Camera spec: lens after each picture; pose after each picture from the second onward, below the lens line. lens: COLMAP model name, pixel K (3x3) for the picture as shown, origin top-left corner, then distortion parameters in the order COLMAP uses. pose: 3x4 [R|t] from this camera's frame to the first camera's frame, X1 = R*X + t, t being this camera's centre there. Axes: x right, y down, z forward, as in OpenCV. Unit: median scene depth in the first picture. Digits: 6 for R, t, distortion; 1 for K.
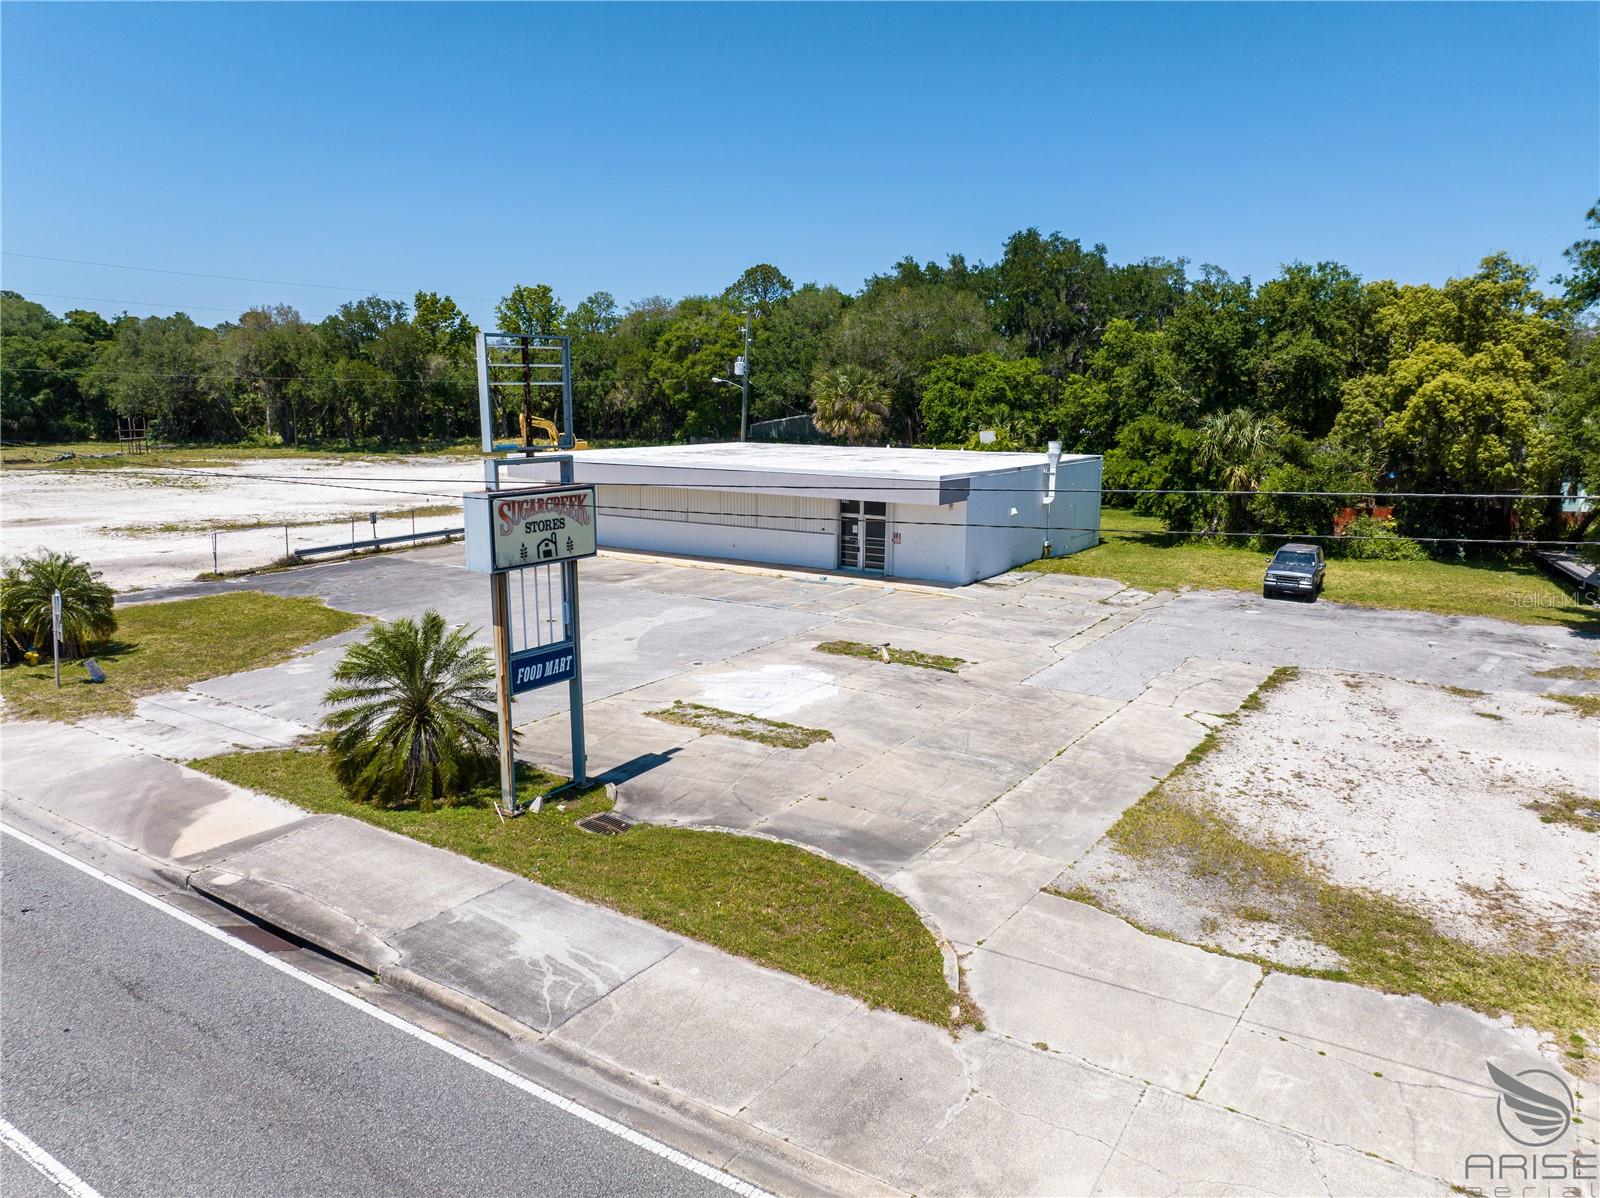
lens RADIAL K [[1123.5, 0, 800.7], [0, 1123.5, 597.2], [0, 0, 1]] dist [-0.027931, -0.015644]
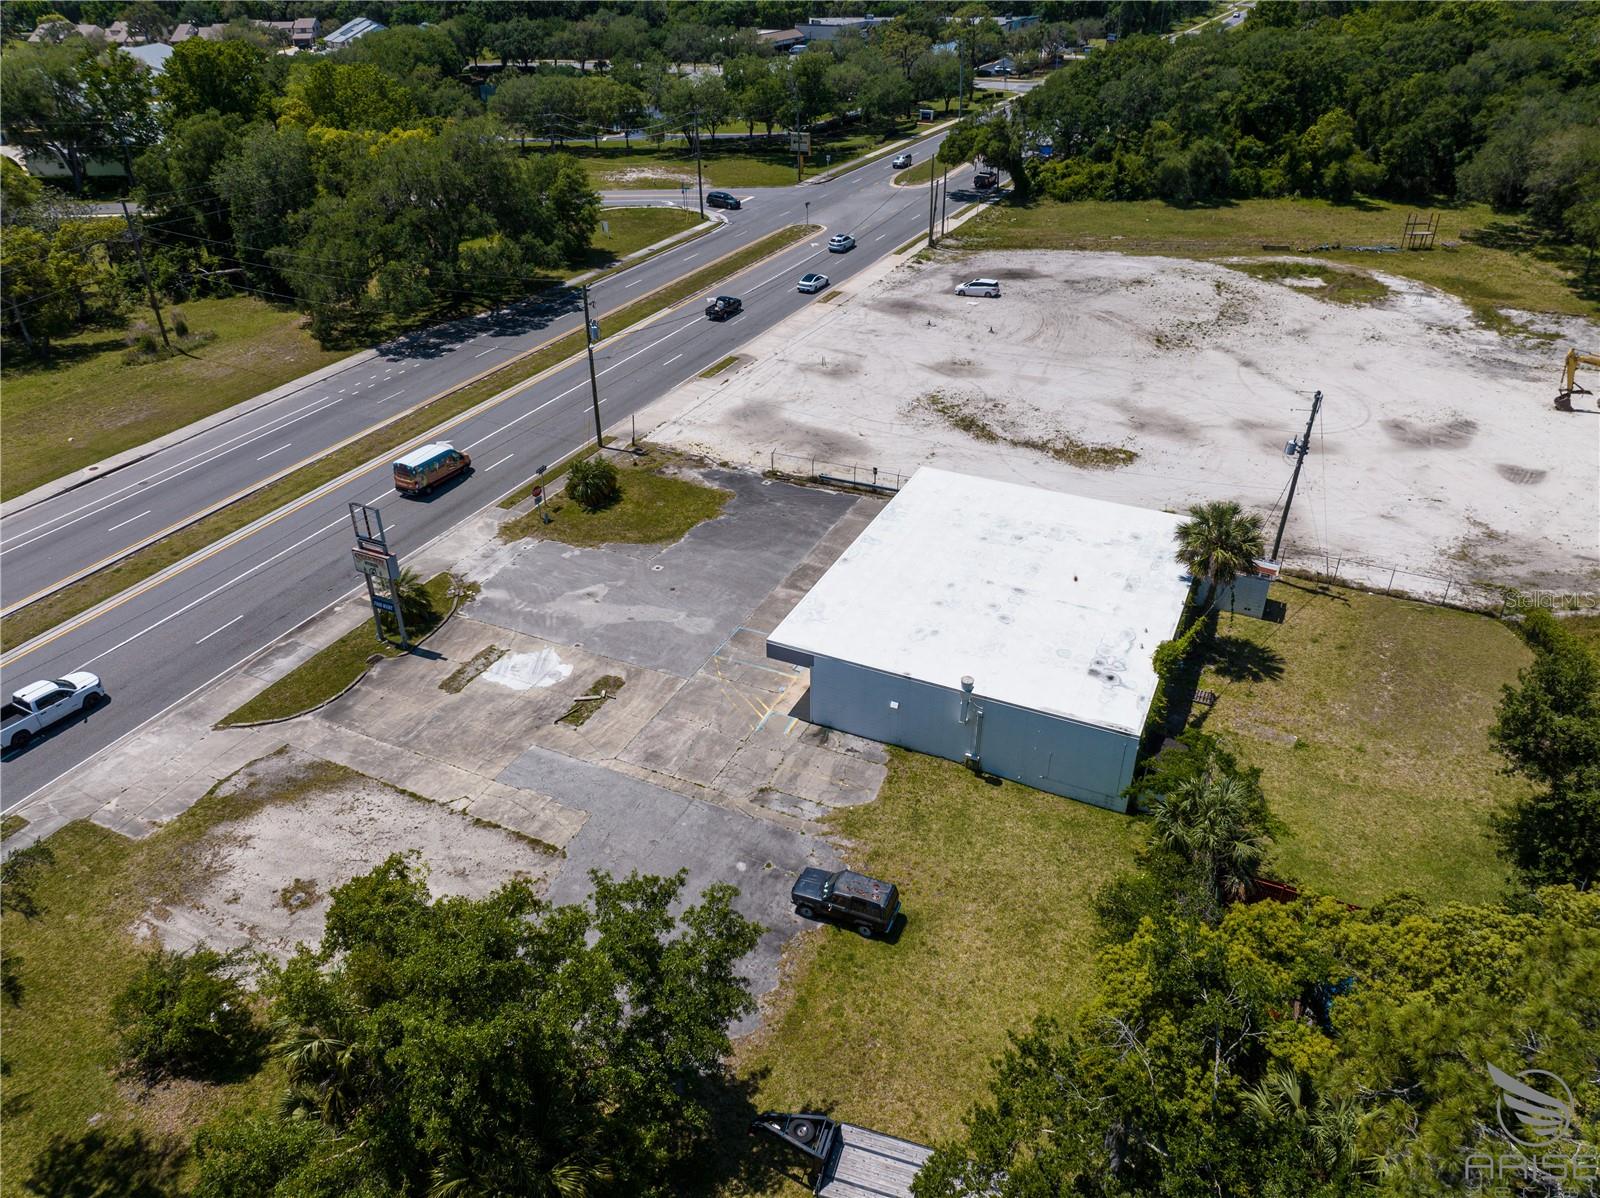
lens RADIAL K [[1123.5, 0, 800.7], [0, 1123.5, 597.2], [0, 0, 1]] dist [-0.027931, -0.015644]
pose [[0.141556, 0.505644, -0.851050, 1.481372], [-0.173891, 0.859041, 0.481468, -0.955341], [0.974538, 0.079836, 0.209529, 0.877663]]
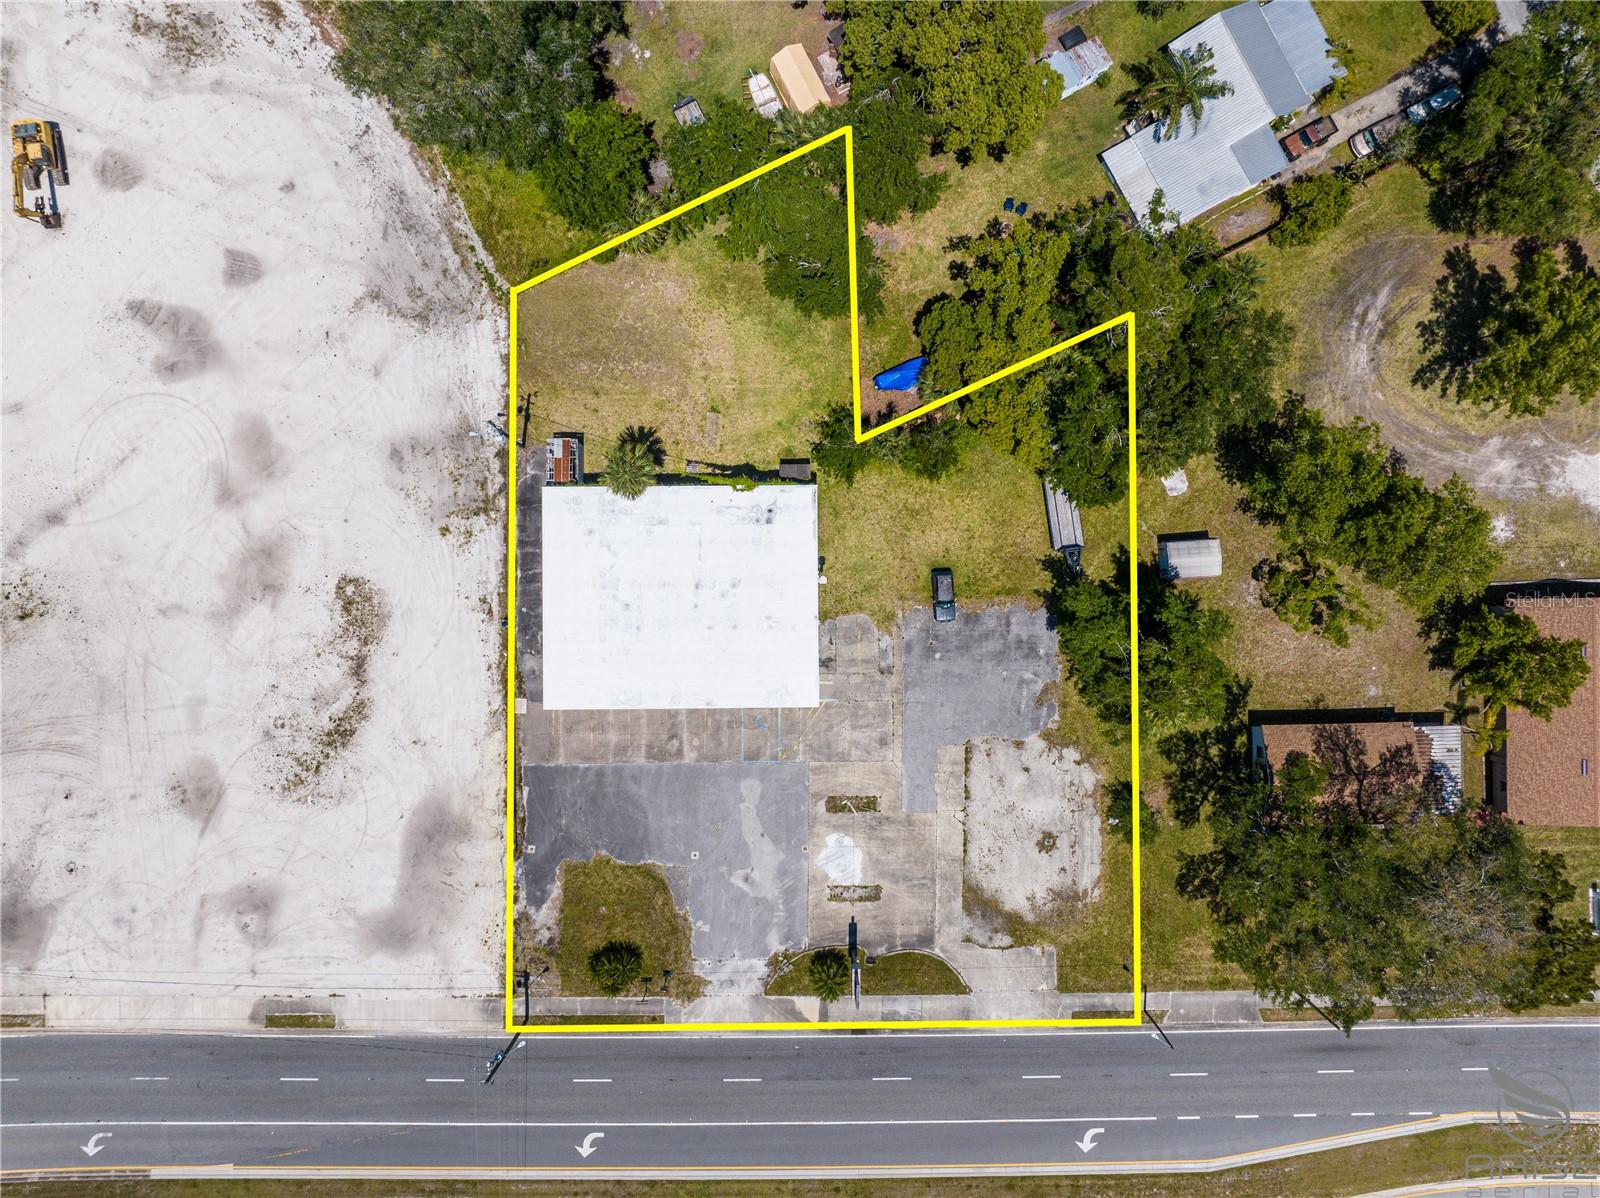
lens RADIAL K [[1123.5, 0, 800.7], [0, 1123.5, 597.2], [0, 0, 1]] dist [-0.027931, -0.015644]
pose [[0.832042, -0.554712, 0.001324, 0.249254], [0.096876, 0.147659, 0.984283, -2.774303], [-0.546188, -0.818836, 0.176596, 0.938152]]
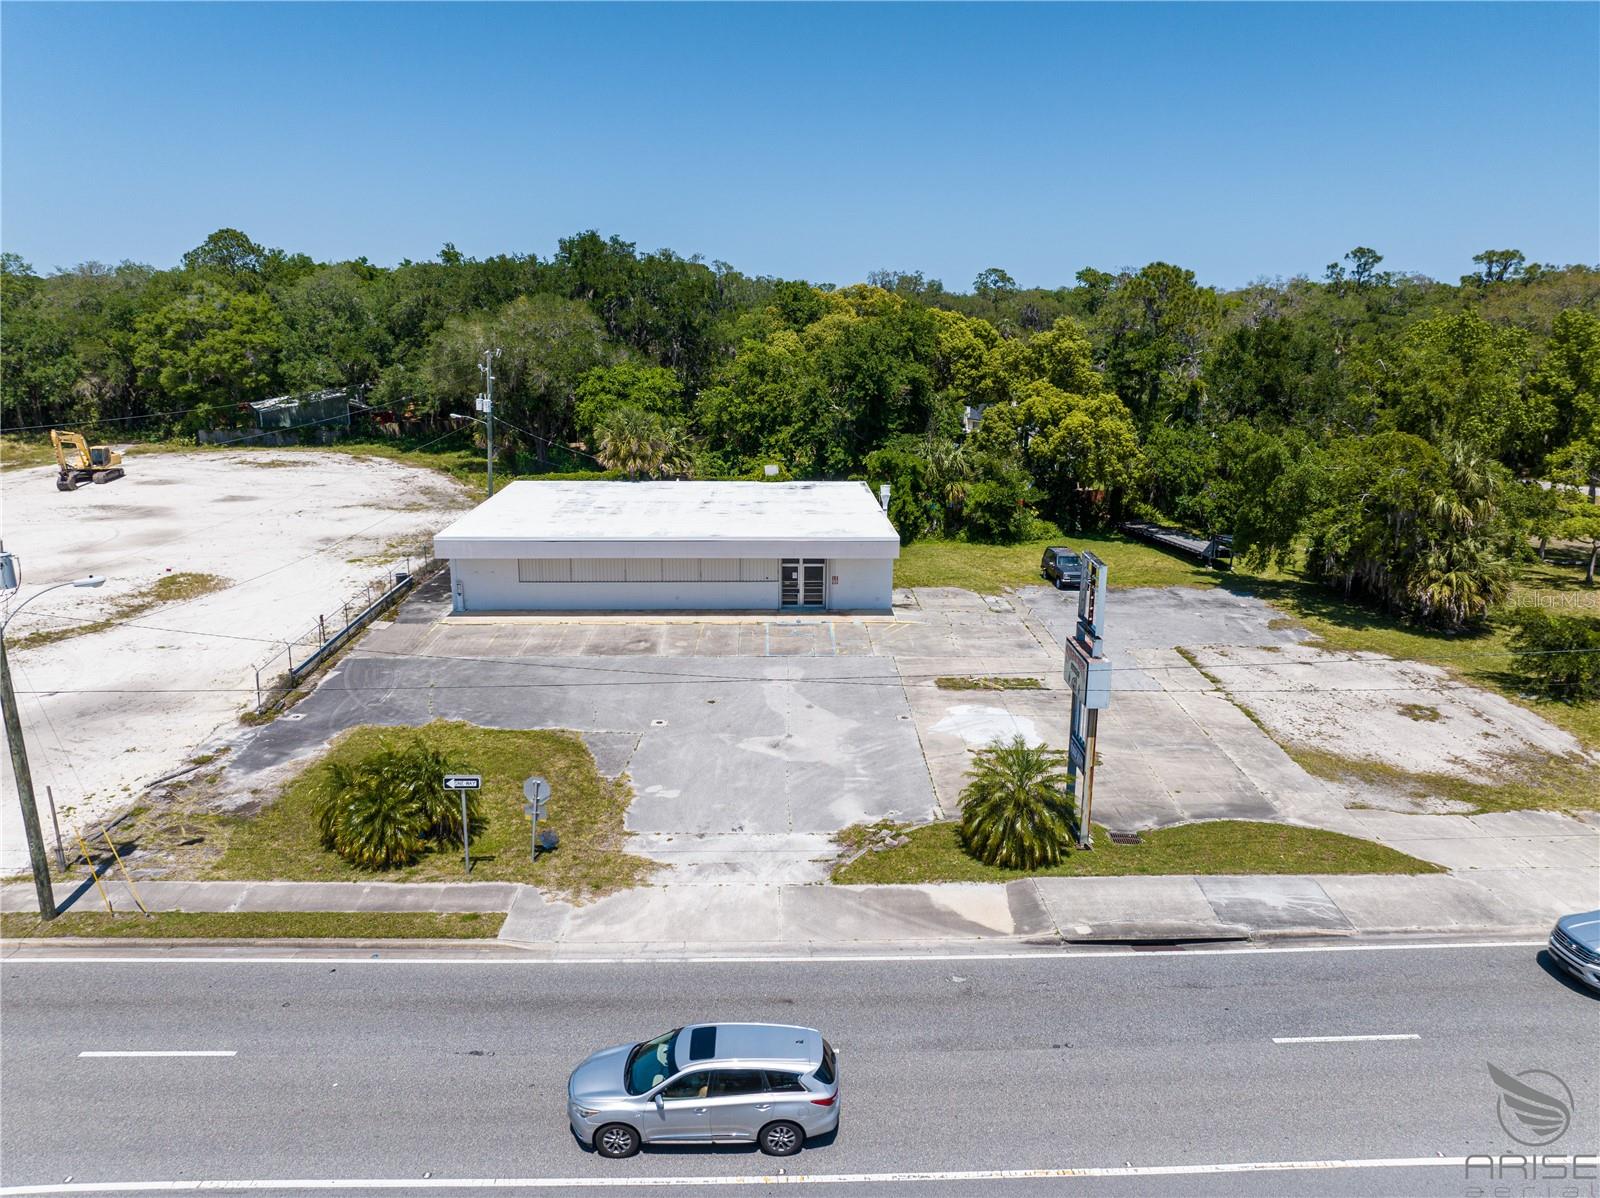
lens RADIAL K [[1123.5, 0, 800.7], [0, 1123.5, 597.2], [0, 0, 1]] dist [-0.027931, -0.015644]
pose [[0.816966, -0.144501, 0.558288, -0.861780], [0.101109, 0.988993, 0.108023, -0.227126], [-0.567753, -0.031803, 0.822585, -0.051890]]
